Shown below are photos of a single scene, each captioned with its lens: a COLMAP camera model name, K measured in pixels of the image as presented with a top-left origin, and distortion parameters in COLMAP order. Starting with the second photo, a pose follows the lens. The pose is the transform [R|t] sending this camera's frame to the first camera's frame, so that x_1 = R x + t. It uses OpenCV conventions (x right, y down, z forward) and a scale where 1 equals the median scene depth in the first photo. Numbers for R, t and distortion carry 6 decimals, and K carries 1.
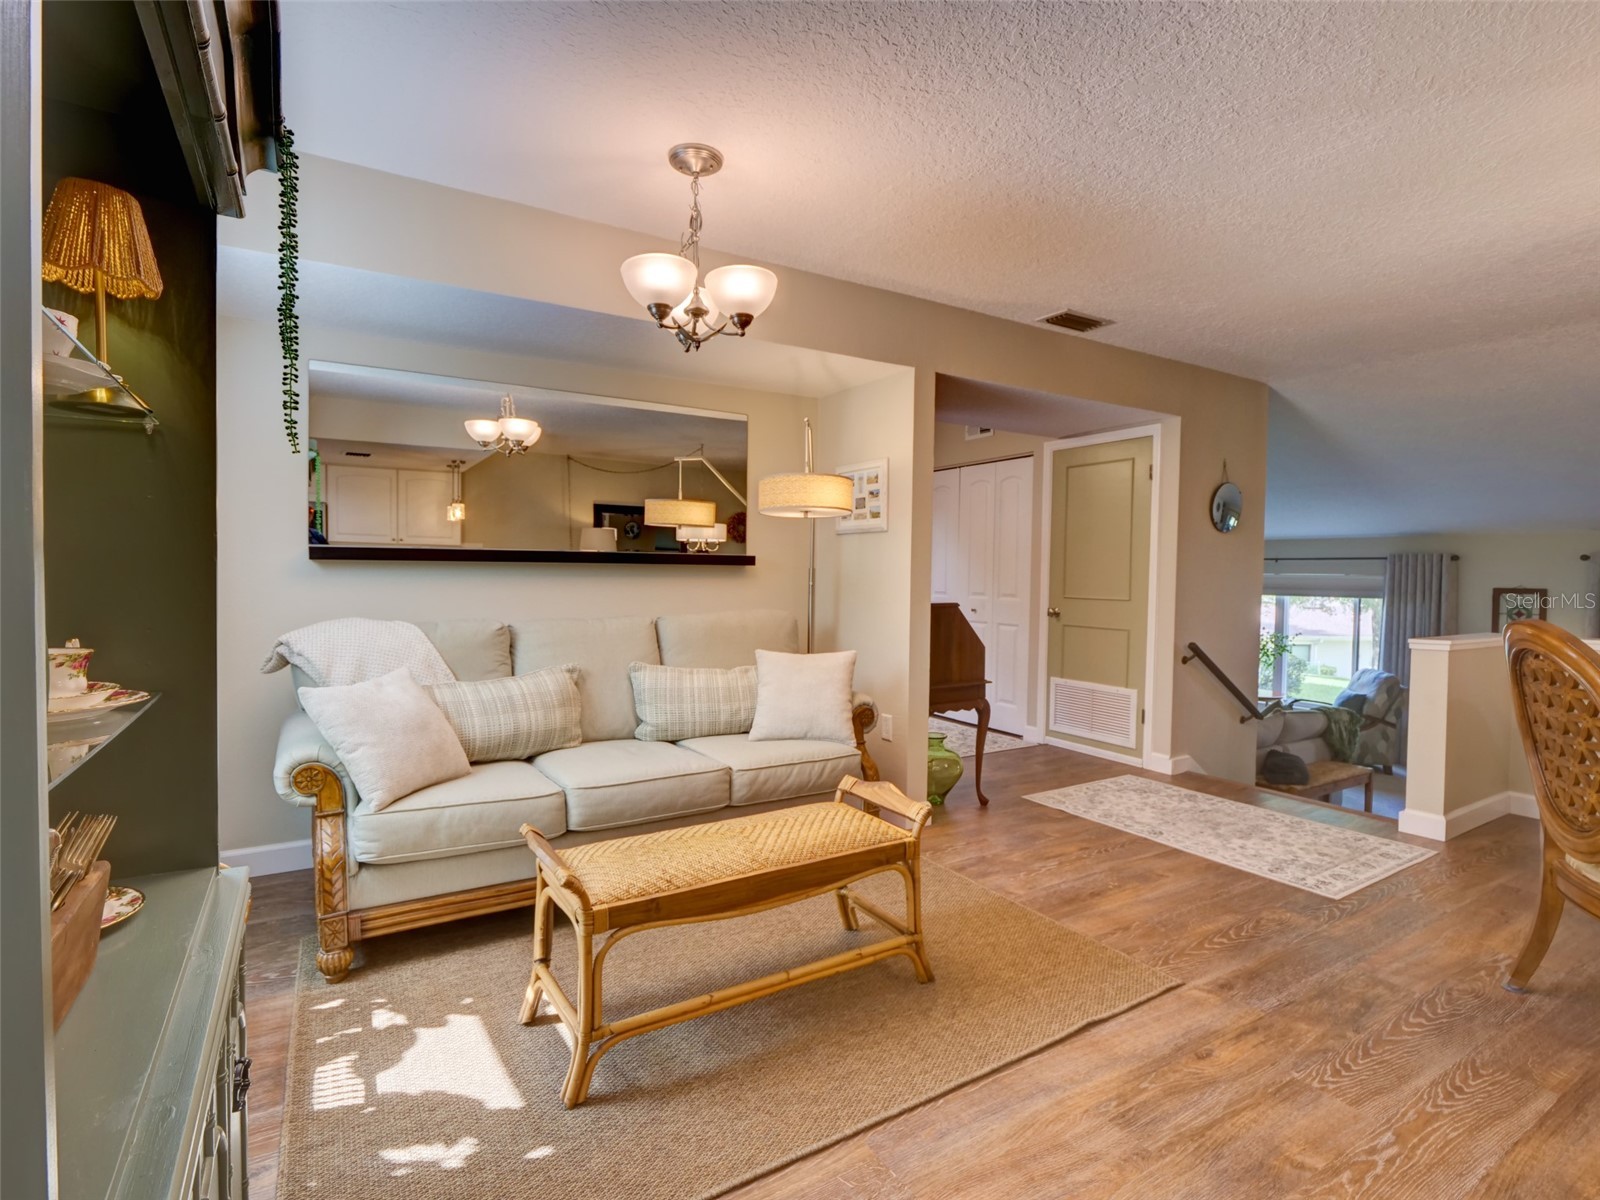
lens RADIAL K [[783.0, 0, 801.1], [0, 783.0, 596.0], [0, 0, 1]] dist [-0.011293, 0.000814]
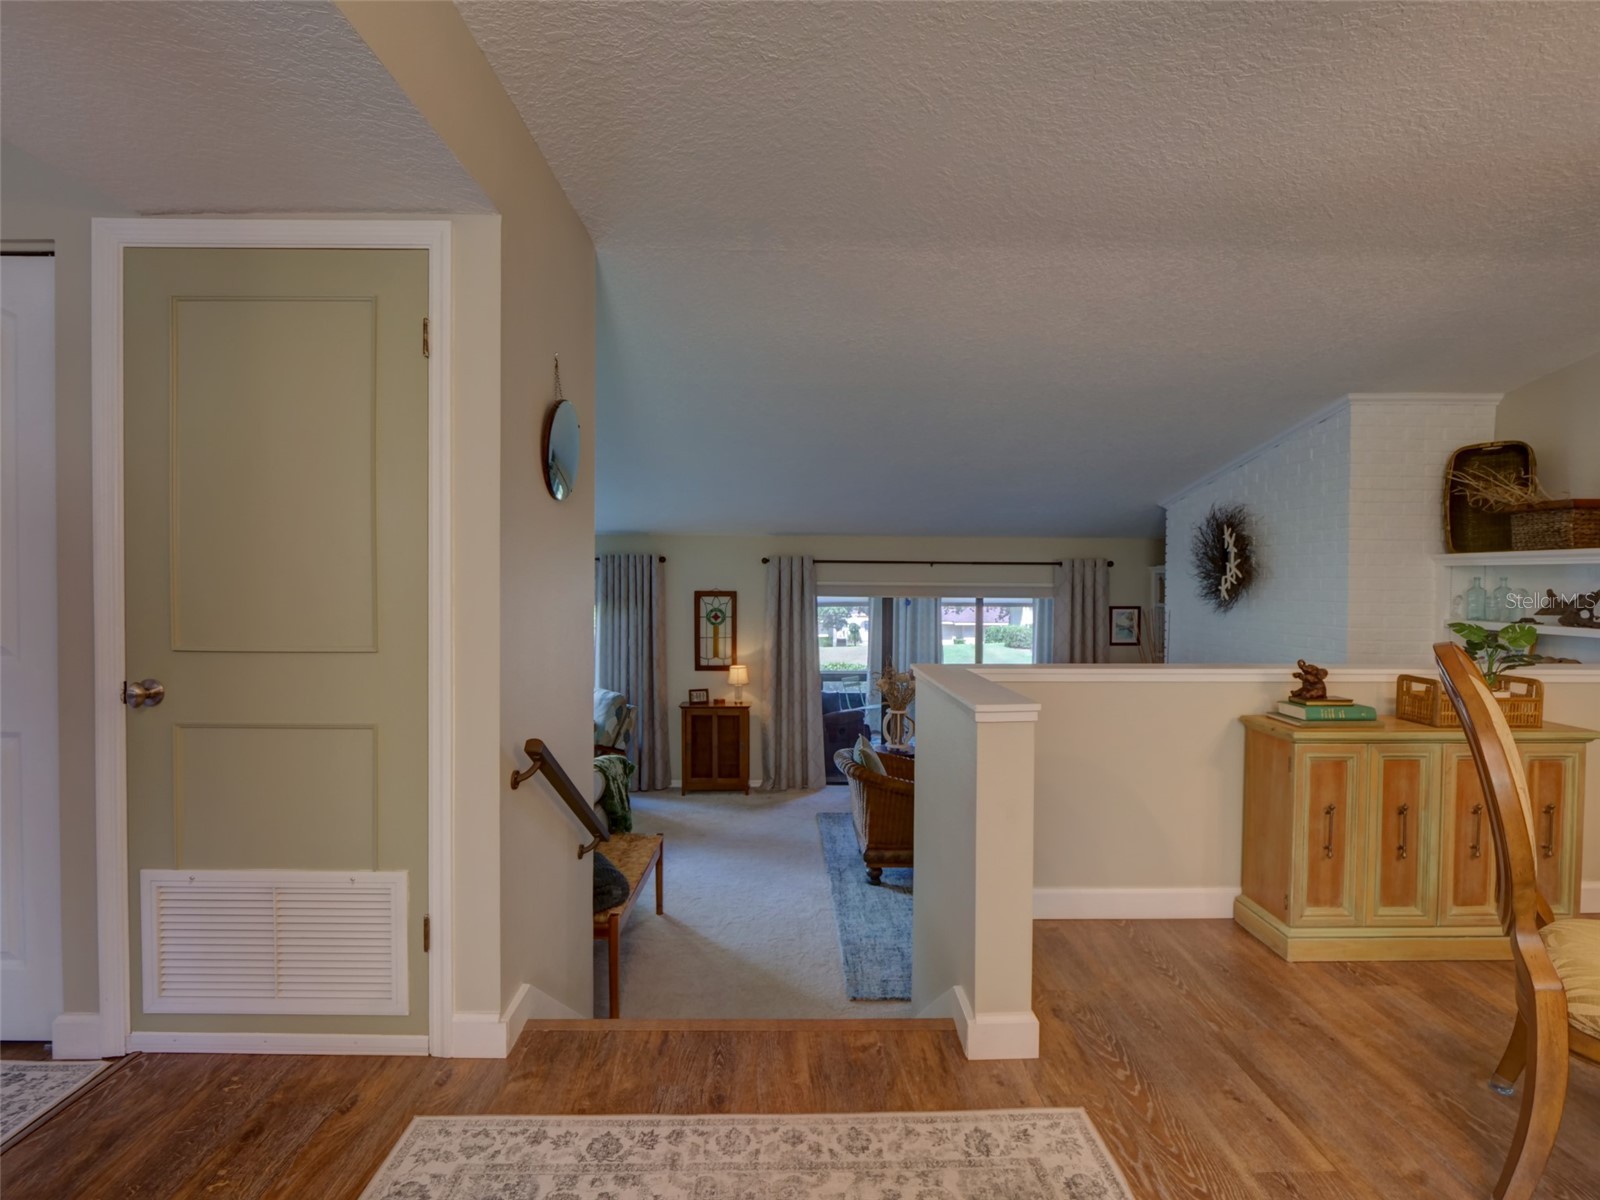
lens RADIAL K [[783.0, 0, 797.4], [0, 783.0, 594.0], [0, 0, 1]] dist [-0.011293, 0.000814]
pose [[0.511235, -0.027264, 0.859008, 0.186430], [0.030612, 0.999440, 0.013502, -0.024361], [-0.858895, 0.019393, 0.511784, 0.609393]]
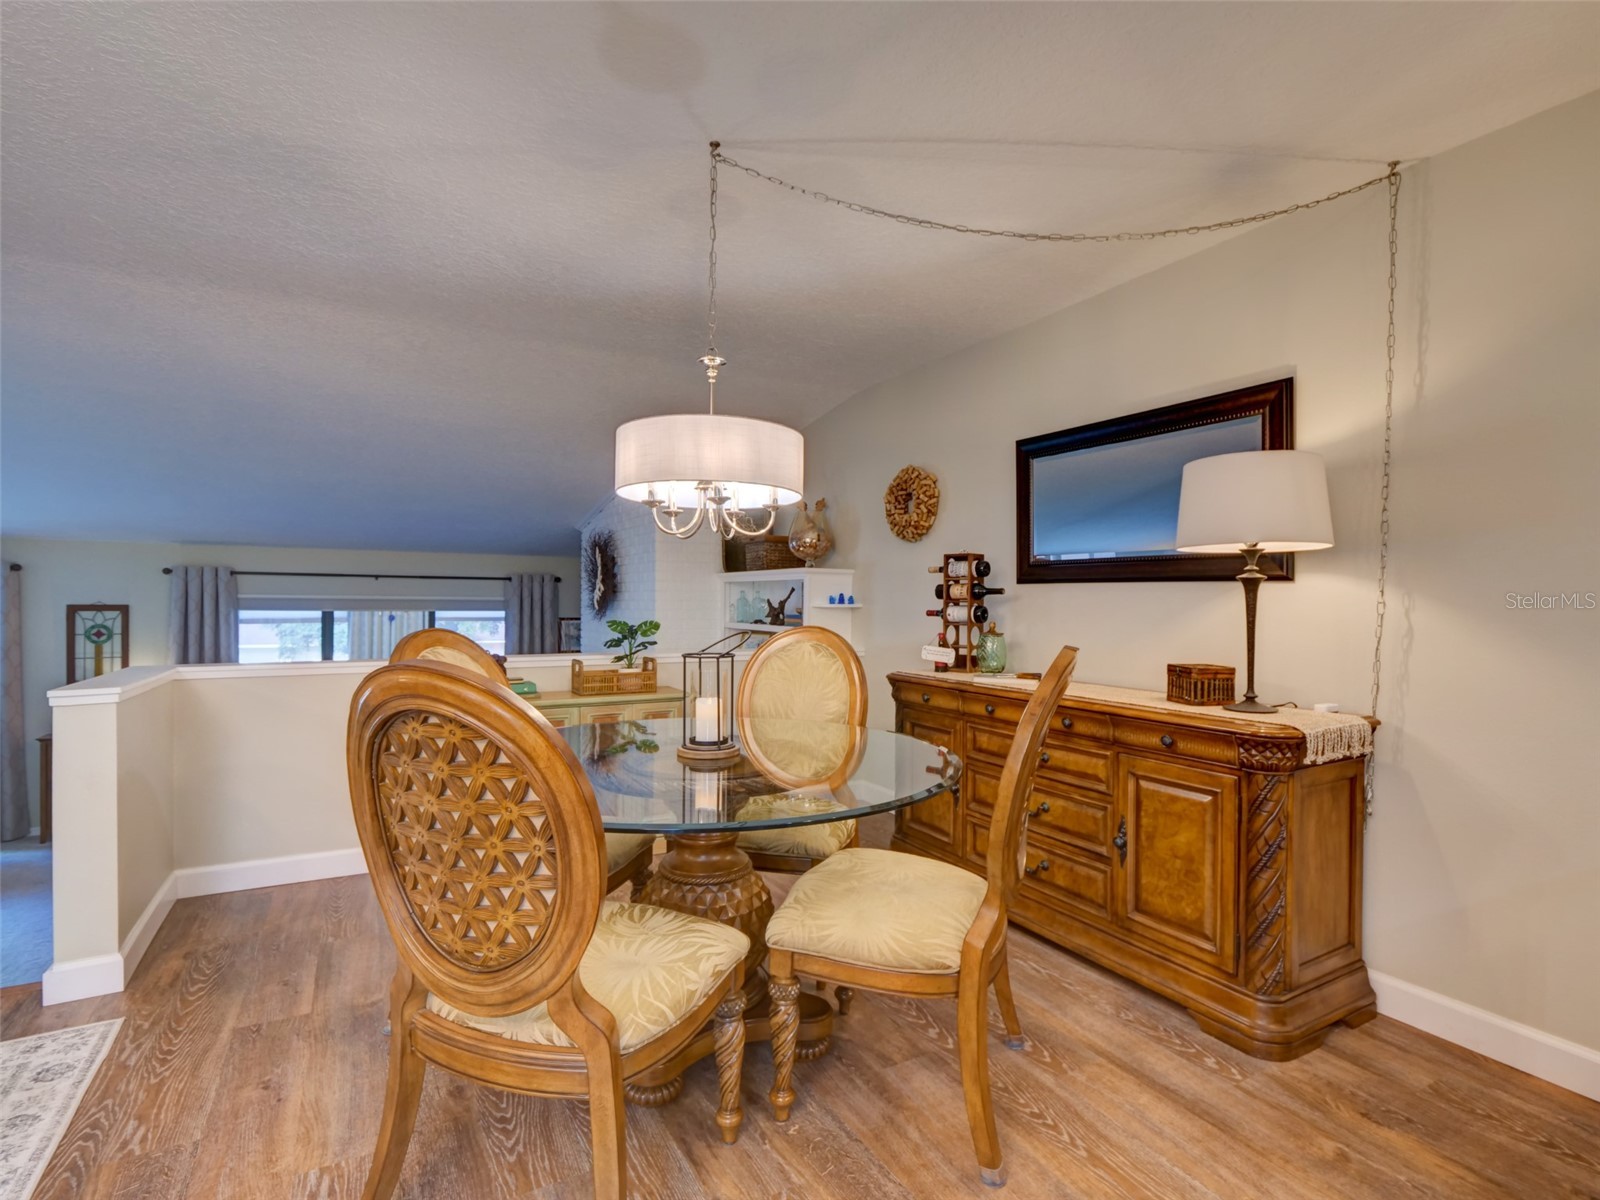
lens RADIAL K [[783.0, 0, 795.9], [0, 783.0, 597.4], [0, 0, 1]] dist [-0.011293, 0.000814]
pose [[0.043460, -0.010603, 0.998999, 0.140544], [0.027022, 0.999590, 0.009434, -0.007239], [-0.998690, 0.026585, 0.043729, 0.277249]]
